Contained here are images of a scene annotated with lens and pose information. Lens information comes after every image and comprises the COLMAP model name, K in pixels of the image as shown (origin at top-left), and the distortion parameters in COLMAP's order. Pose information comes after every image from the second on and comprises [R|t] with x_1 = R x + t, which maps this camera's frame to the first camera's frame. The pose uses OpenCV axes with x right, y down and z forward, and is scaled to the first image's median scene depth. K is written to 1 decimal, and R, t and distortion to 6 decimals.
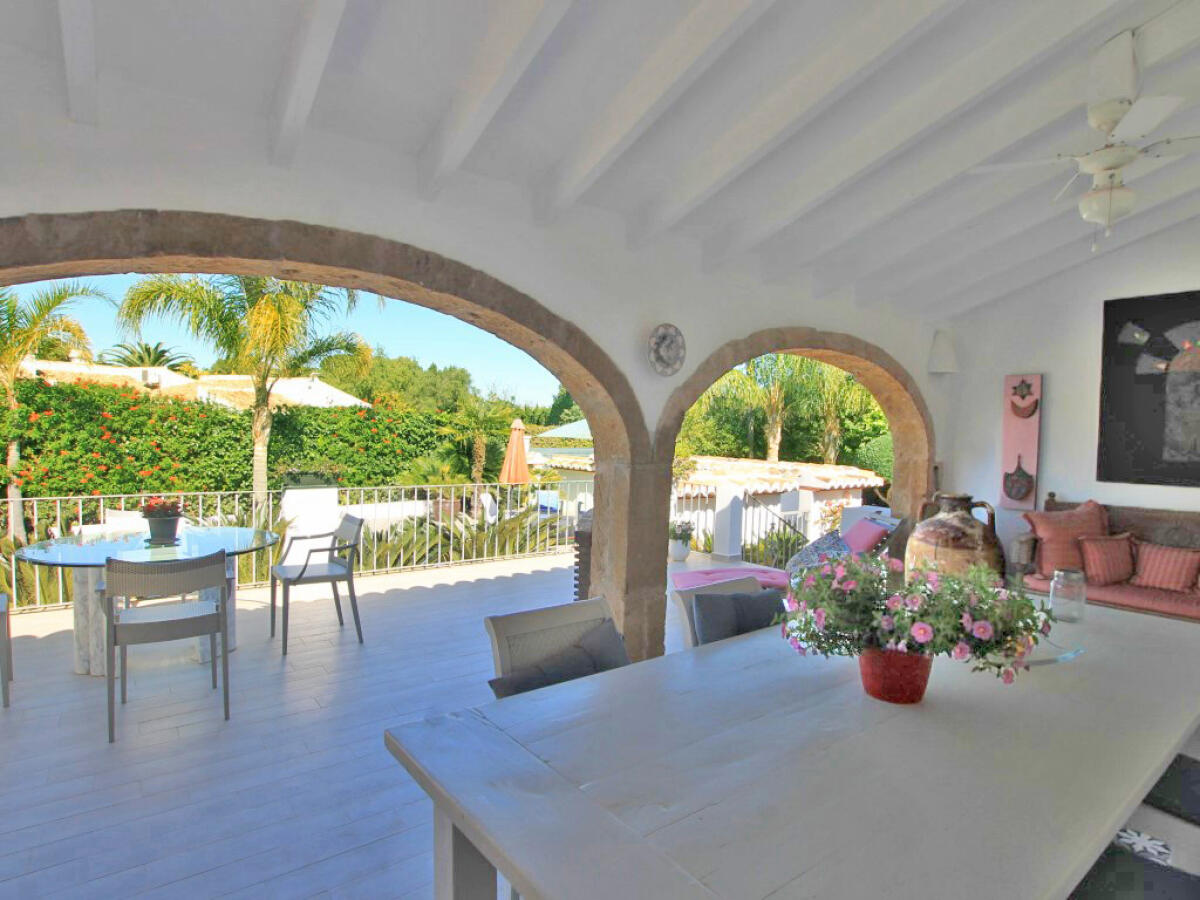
lens RADIAL K [[631.8, 0, 605.1], [0, 631.8, 448.4], [0, 0, 1]] dist [-0.019136, -0.003141]
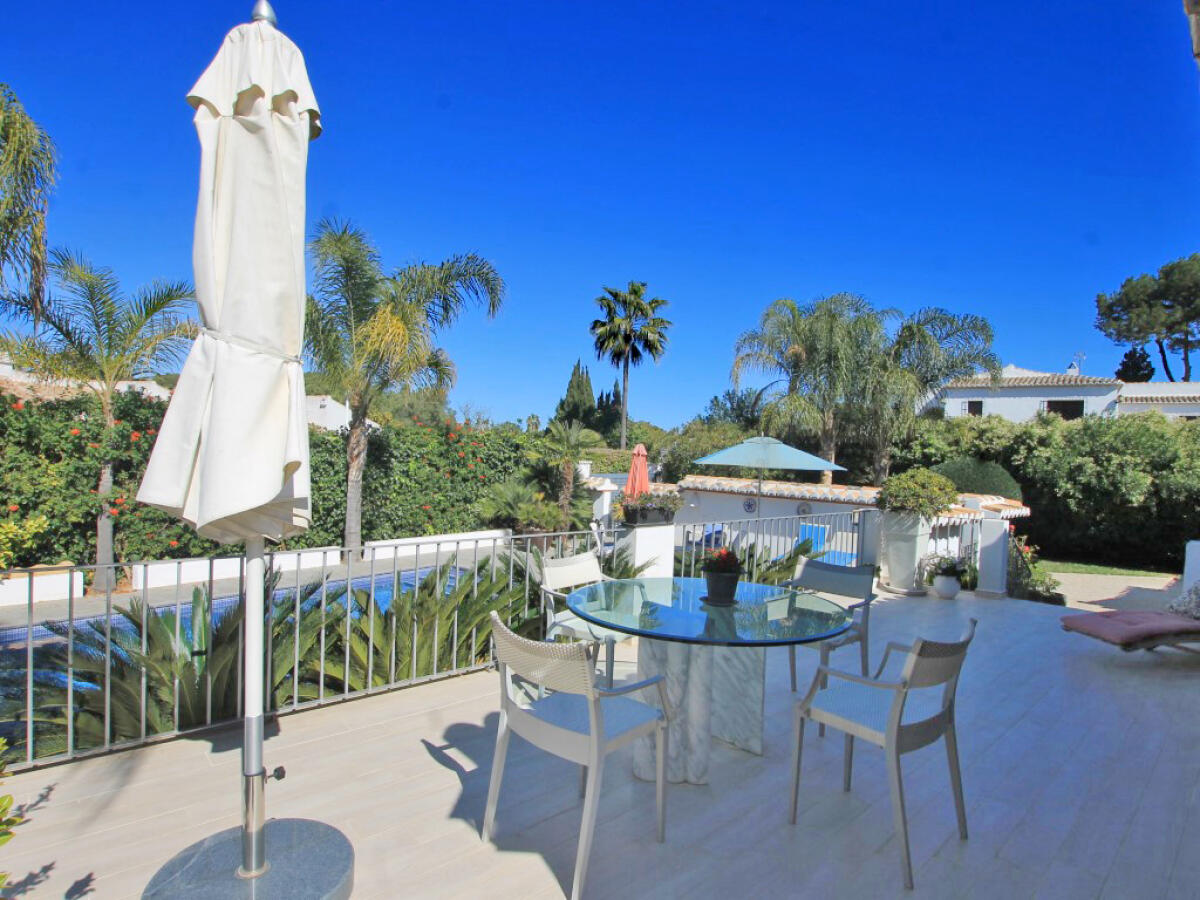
lens RADIAL K [[631.8, 0, 596.3], [0, 631.8, 451.4], [0, 0, 1]] dist [-0.019136, -0.003141]
pose [[0.996499, 0.009143, 0.083108, -0.248979], [-0.006467, 0.999454, -0.032411, -0.003826], [-0.083359, 0.031761, 0.996013, 0.058485]]
